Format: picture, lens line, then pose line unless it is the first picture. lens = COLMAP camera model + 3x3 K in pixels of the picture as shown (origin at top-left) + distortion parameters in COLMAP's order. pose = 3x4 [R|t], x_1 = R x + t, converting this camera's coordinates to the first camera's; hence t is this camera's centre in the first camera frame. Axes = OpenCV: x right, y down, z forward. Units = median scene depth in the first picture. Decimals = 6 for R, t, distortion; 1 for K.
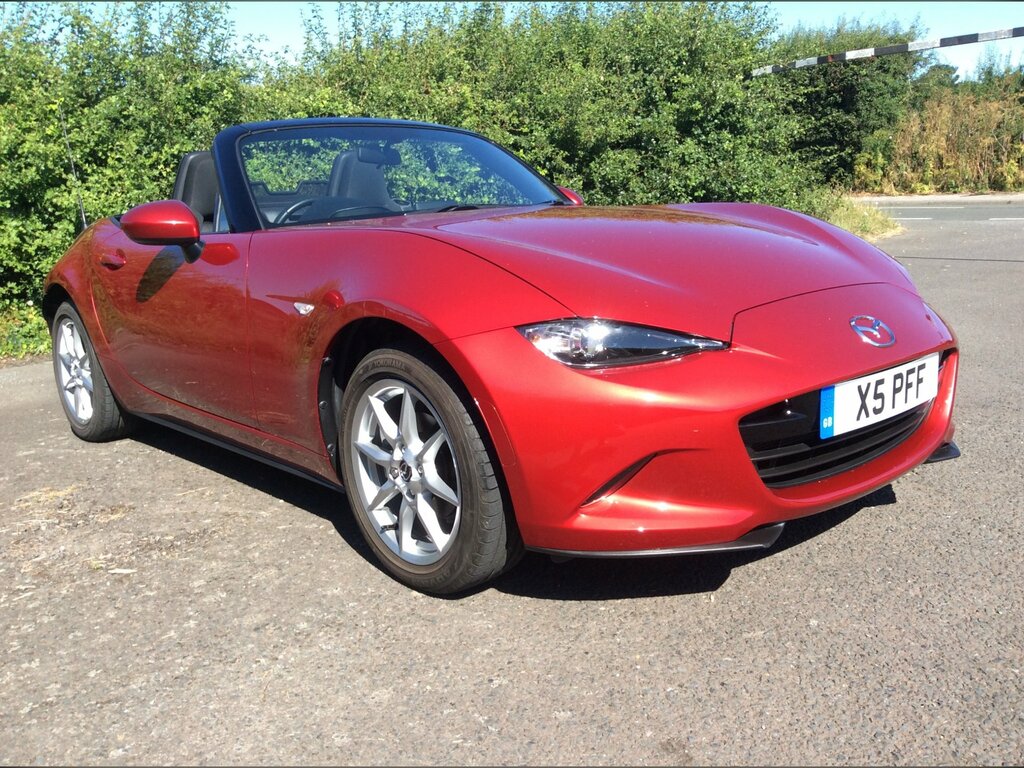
lens RADIAL K [[949.3, 0, 512.0], [0, 949.3, 384.0], [0, 0, 1]] dist [0.088379, -0.176417]
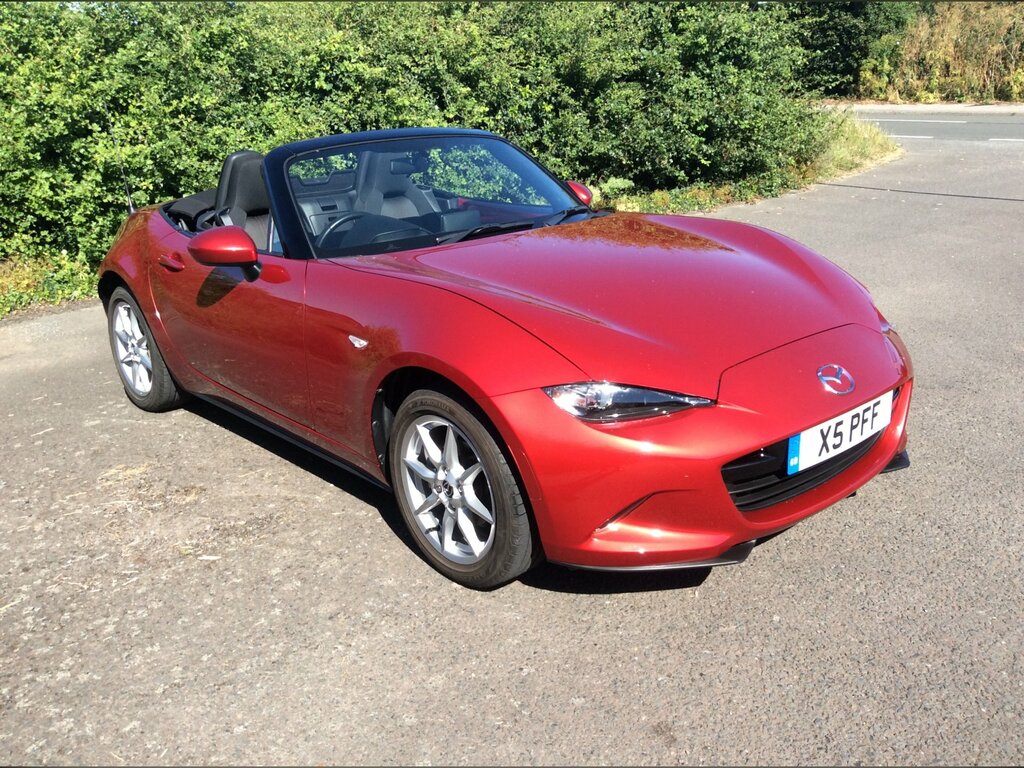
lens RADIAL K [[949.3, 0, 512.0], [0, 949.3, 384.0], [0, 0, 1]] dist [0.088379, -0.176417]
pose [[0.999971, 0.006682, 0.003618, -0.032577], [-0.007045, 0.993702, 0.111830, -0.166303], [-0.002848, -0.111852, 0.993721, -0.180817]]
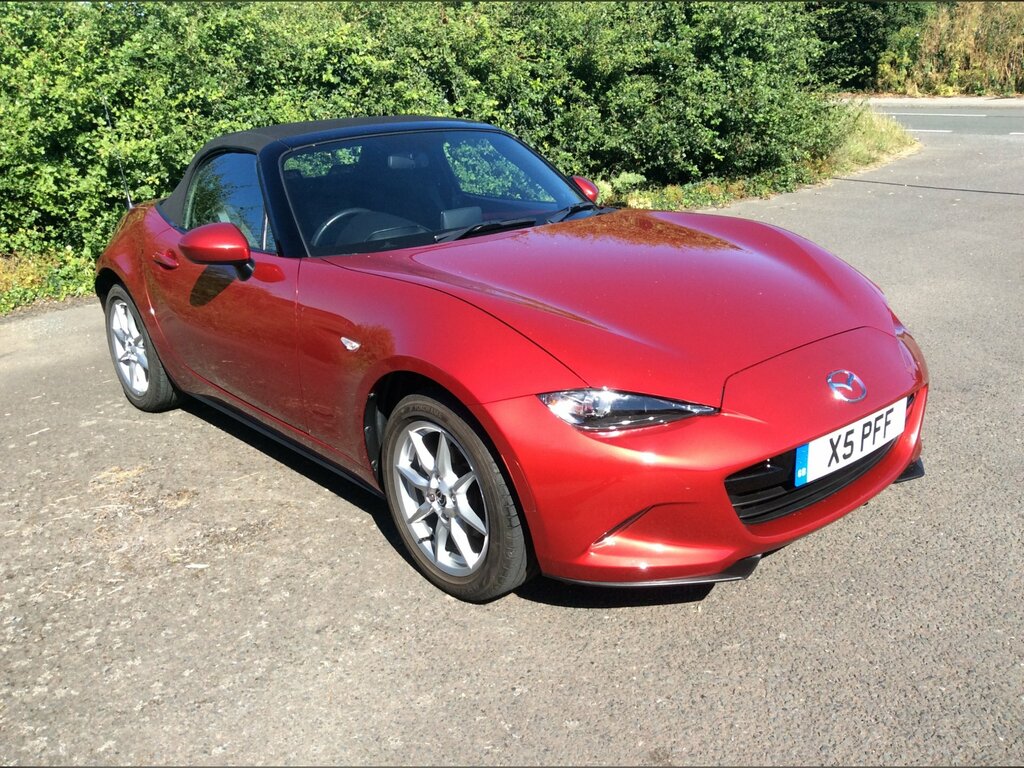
lens RADIAL K [[949.3, 0, 512.0], [0, 949.3, 384.0], [0, 0, 1]] dist [0.088379, -0.176417]
pose [[0.999872, 0.010506, -0.012072, -0.010758], [-0.009007, 0.992957, 0.118135, -0.174132], [0.013228, -0.118011, 0.992924, -0.135223]]
